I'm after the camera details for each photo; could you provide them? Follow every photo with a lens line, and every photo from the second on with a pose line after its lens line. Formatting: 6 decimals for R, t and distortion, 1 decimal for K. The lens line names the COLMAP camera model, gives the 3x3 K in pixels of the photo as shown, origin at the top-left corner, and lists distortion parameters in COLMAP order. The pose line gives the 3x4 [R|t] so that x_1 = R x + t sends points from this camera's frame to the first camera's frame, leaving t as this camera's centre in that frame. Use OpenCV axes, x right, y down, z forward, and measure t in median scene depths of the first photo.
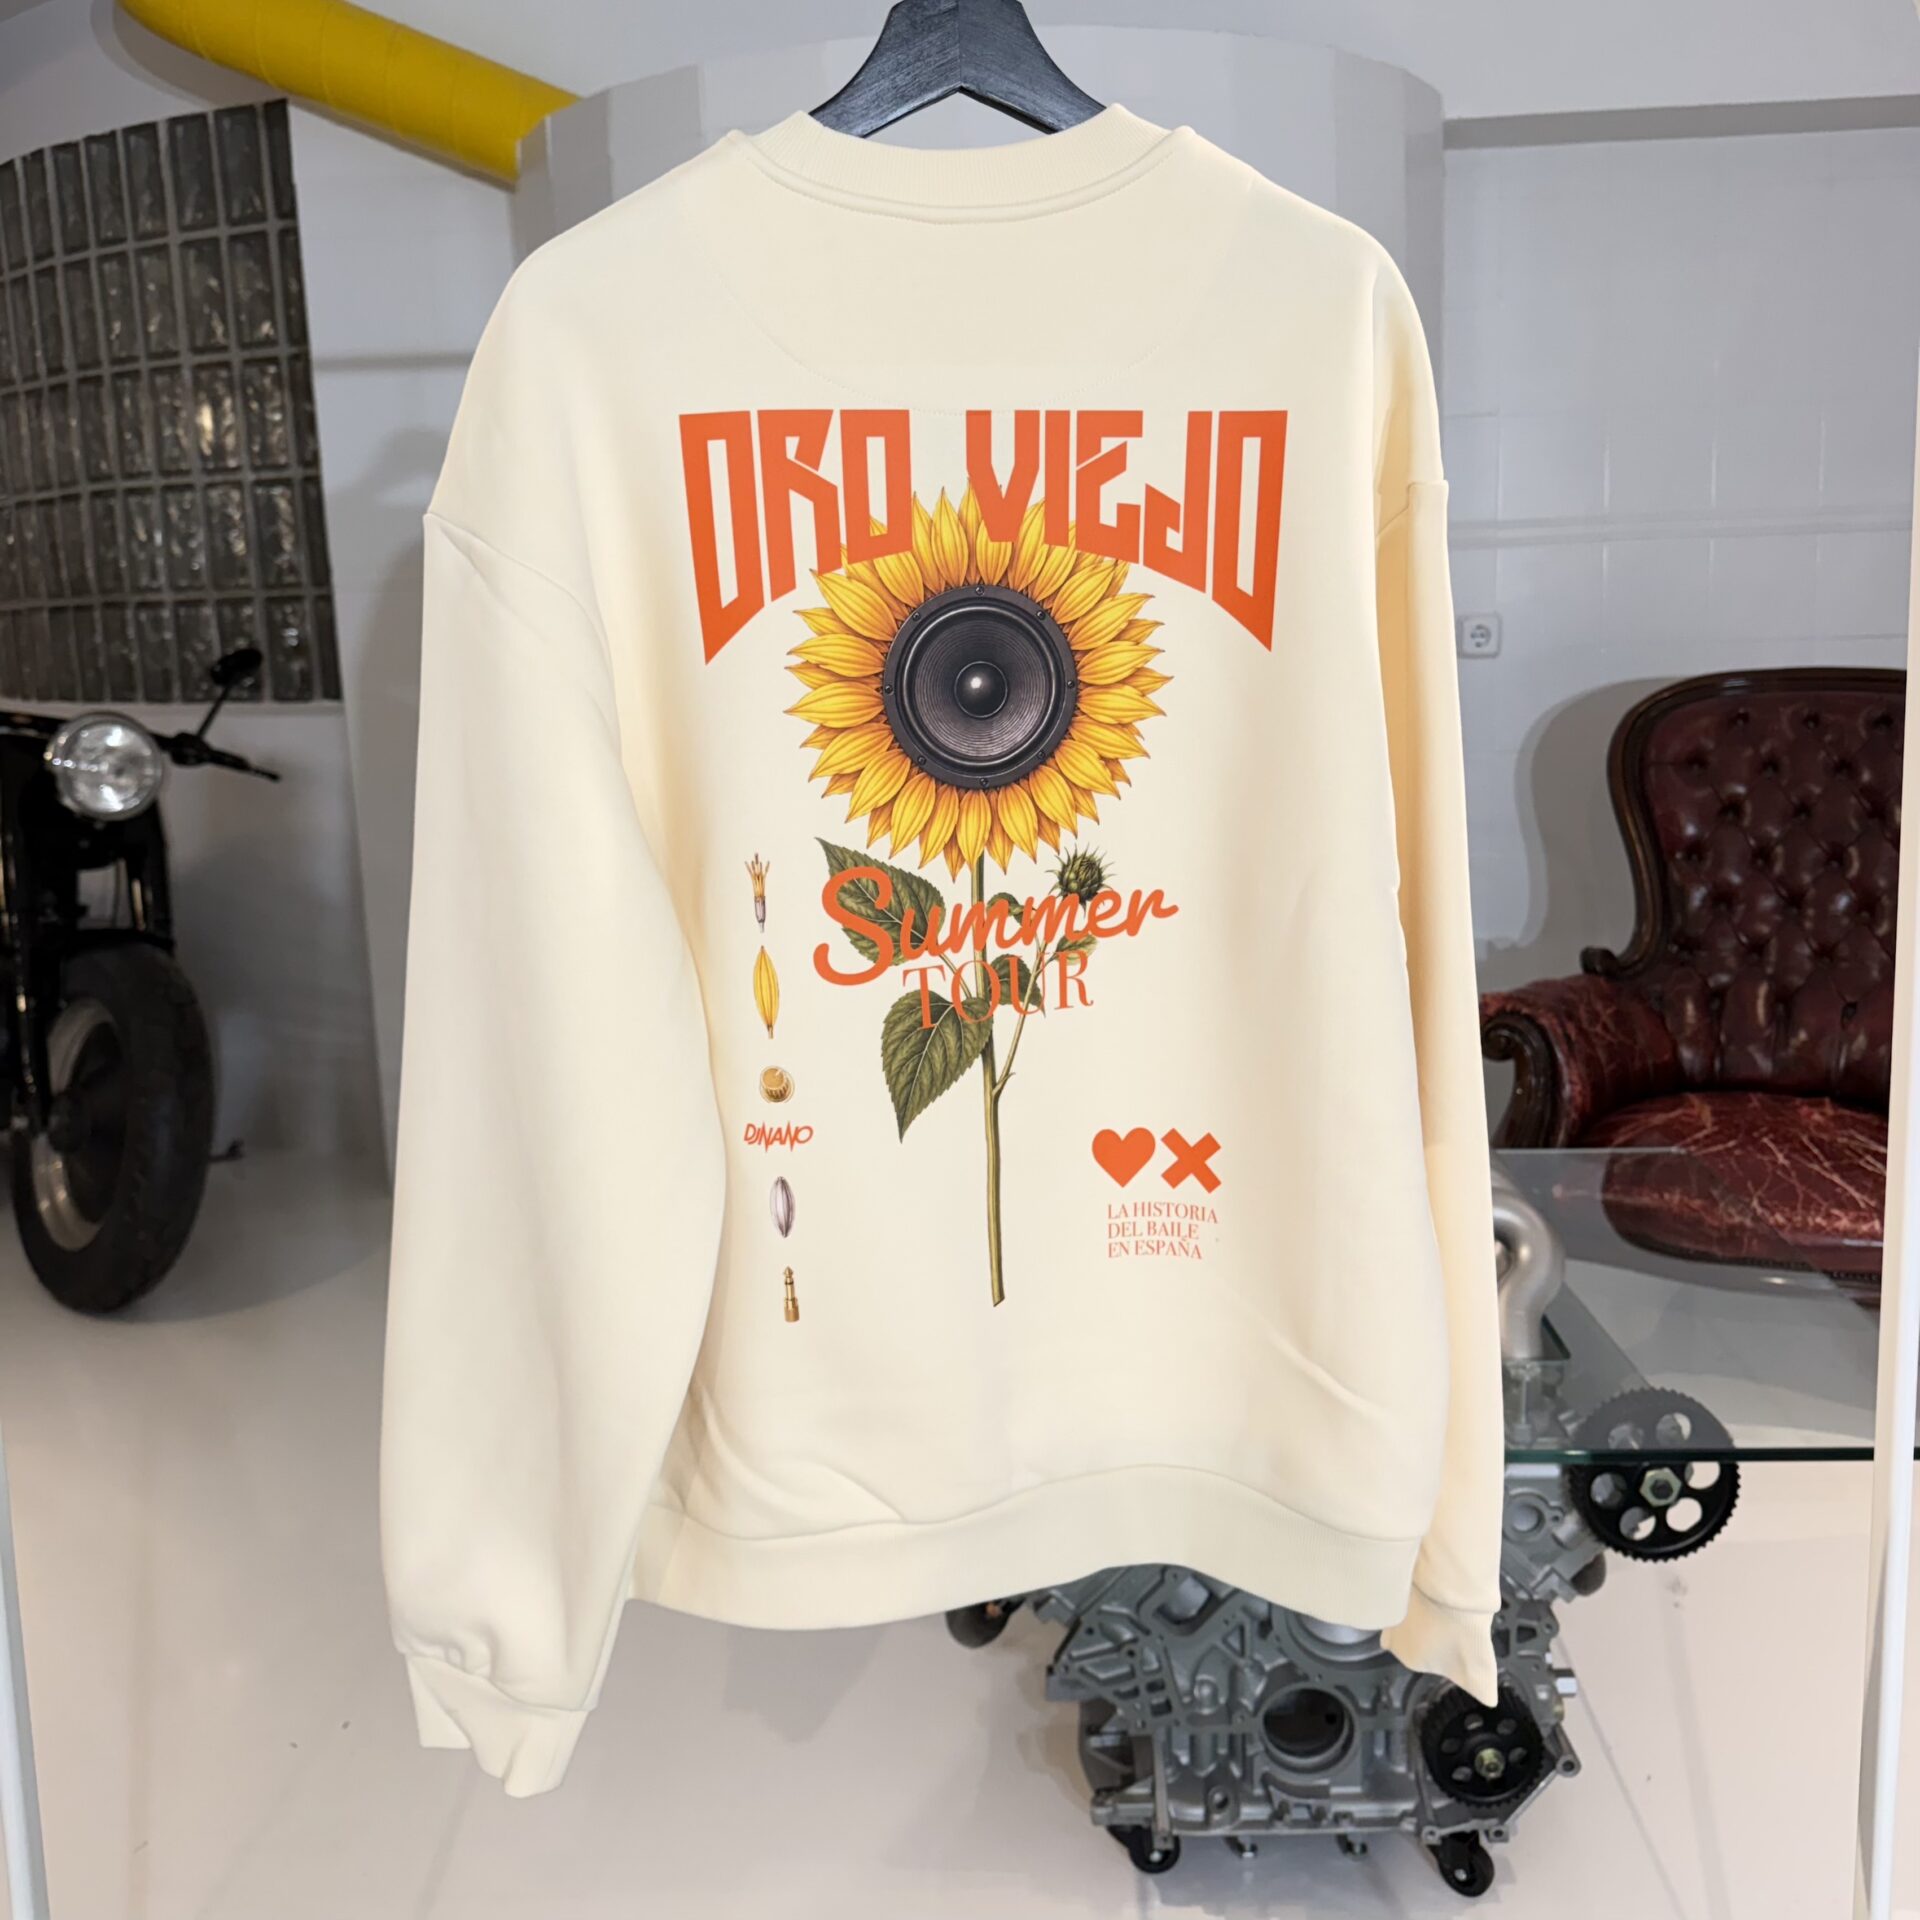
lens RADIAL K [[1842.8, 0, 966.1], [0, 1842.8, 875.2], [0, 0, 1]] dist [-0.032065, 0.019220]
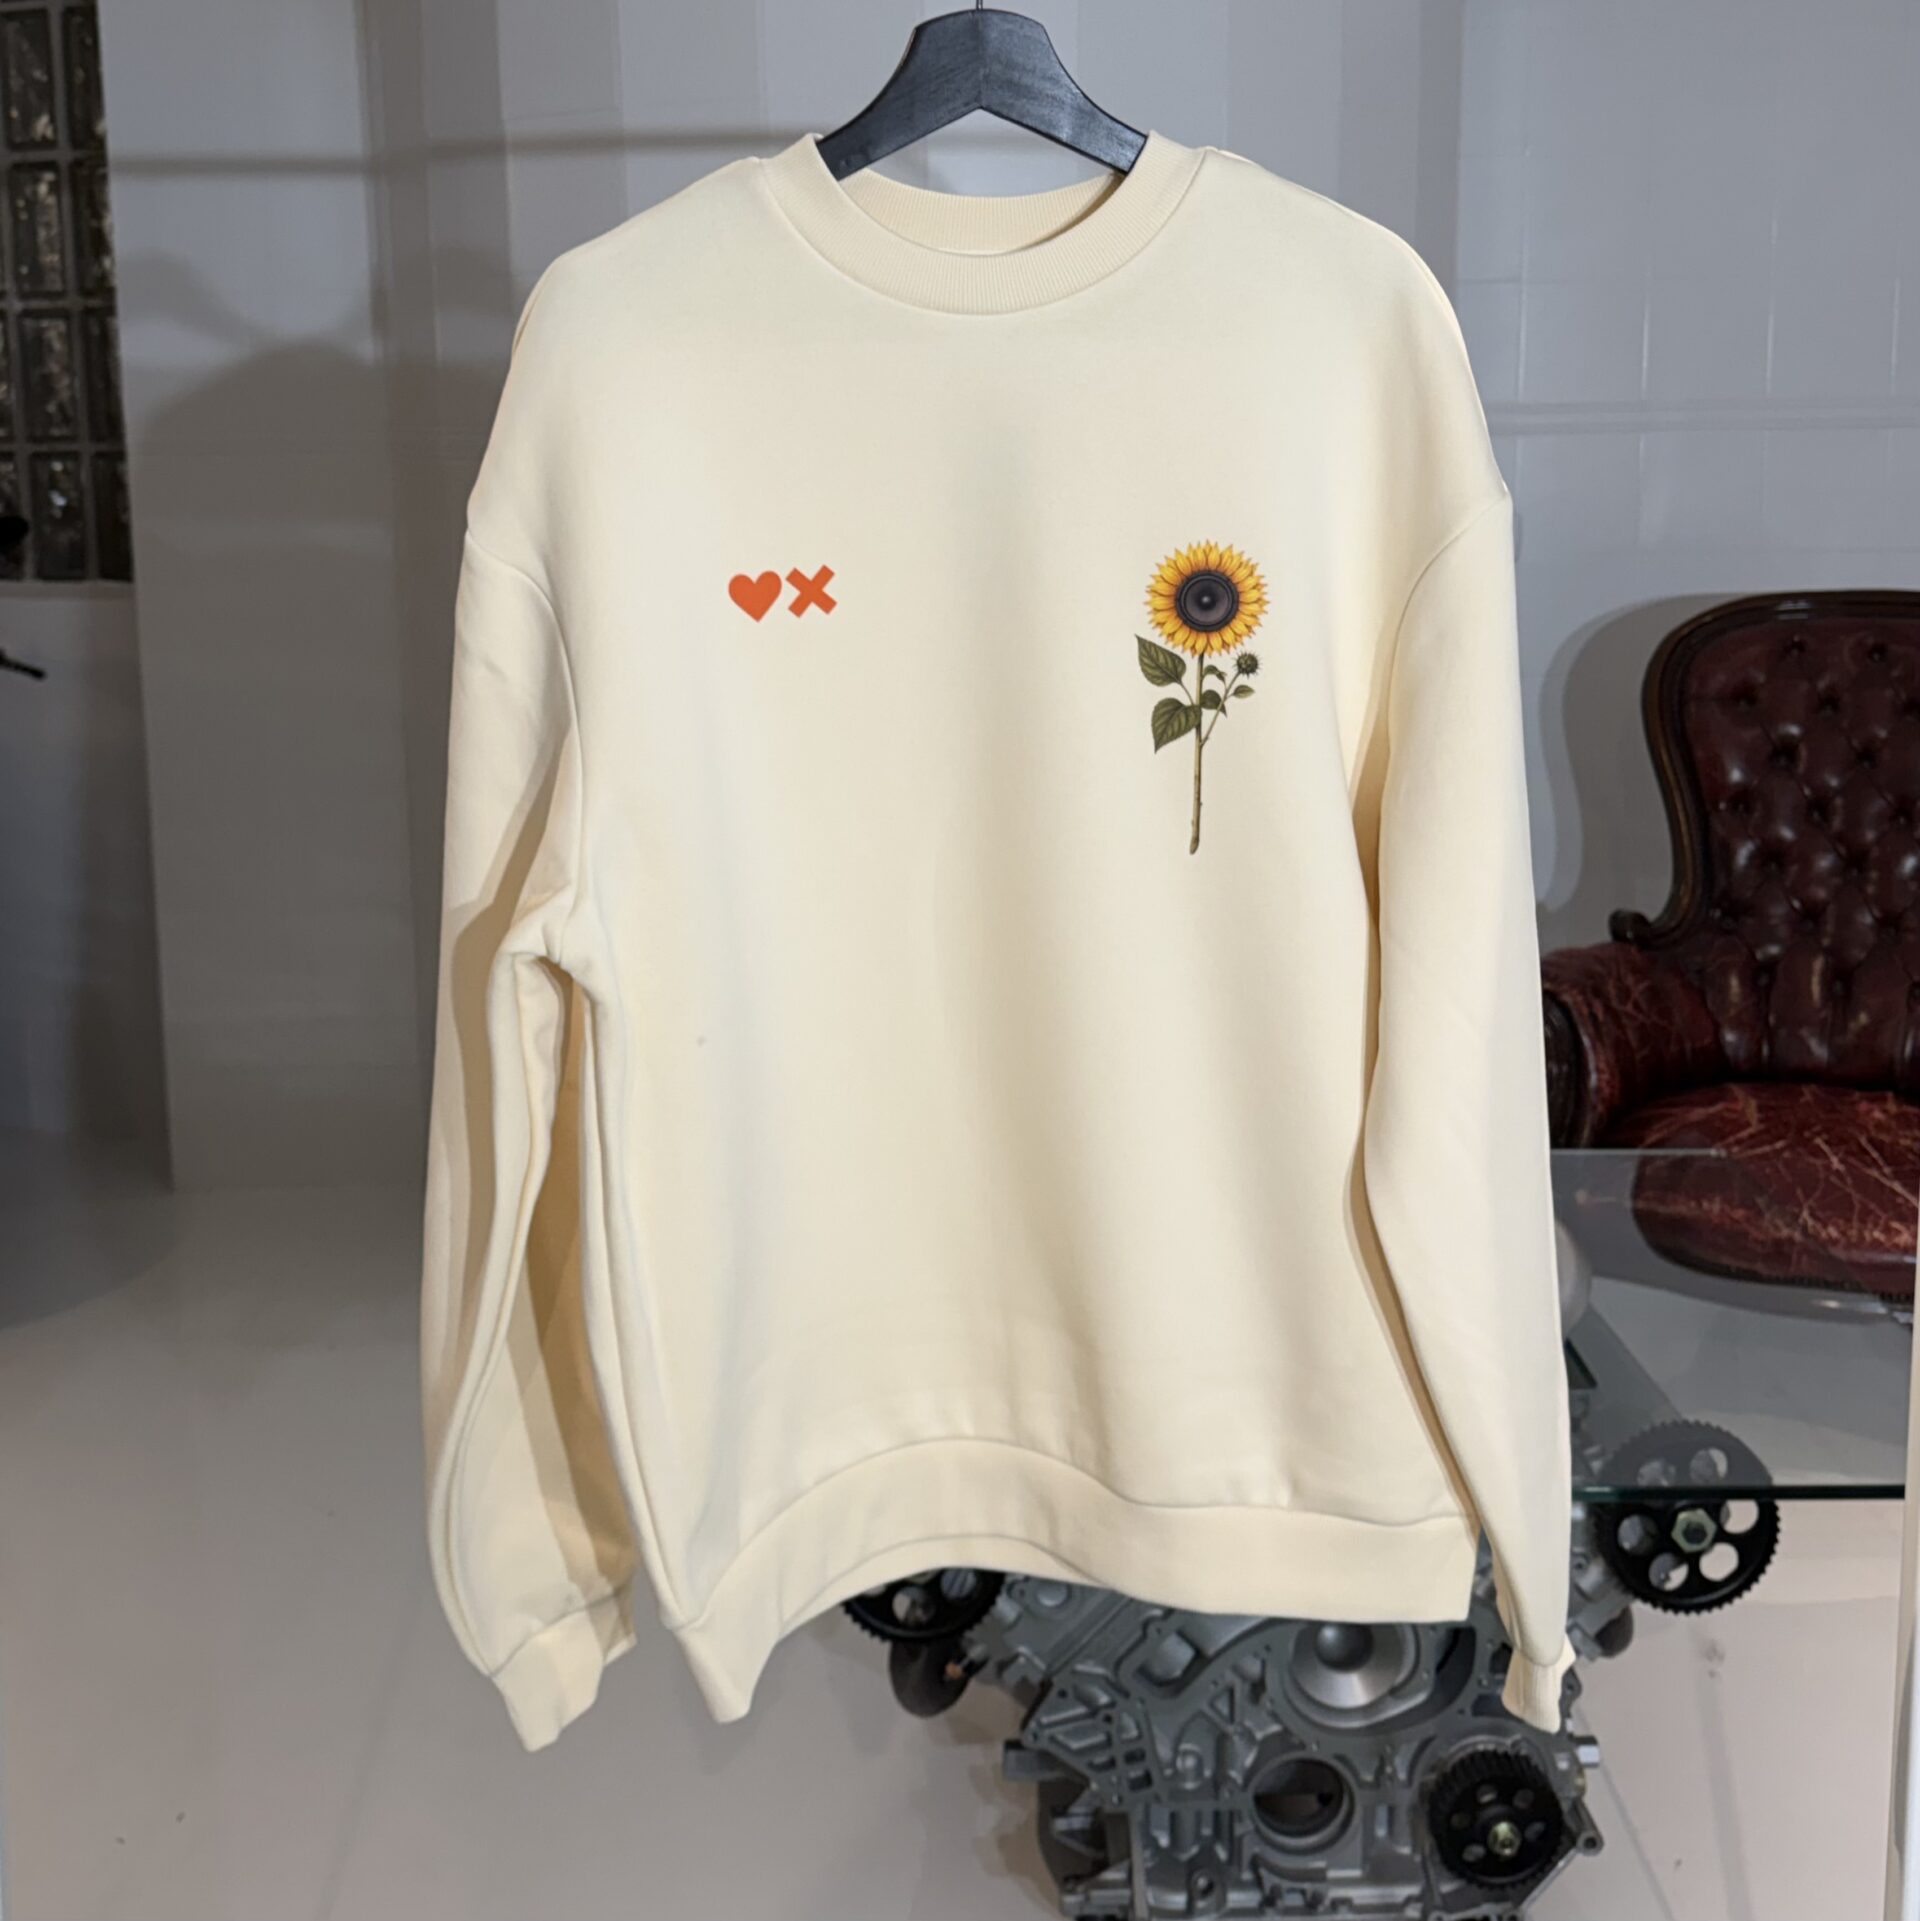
lens RADIAL K [[2335.6, 0, 960.2], [0, 2335.6, 719.3], [0, 0, 1]] dist [0.027443, -0.107010]
pose [[0.998452, 0.018611, 0.052409, -0.049419], [-0.017260, 0.999510, -0.026118, -0.029707], [-0.052870, 0.025173, 0.998284, -0.140977]]
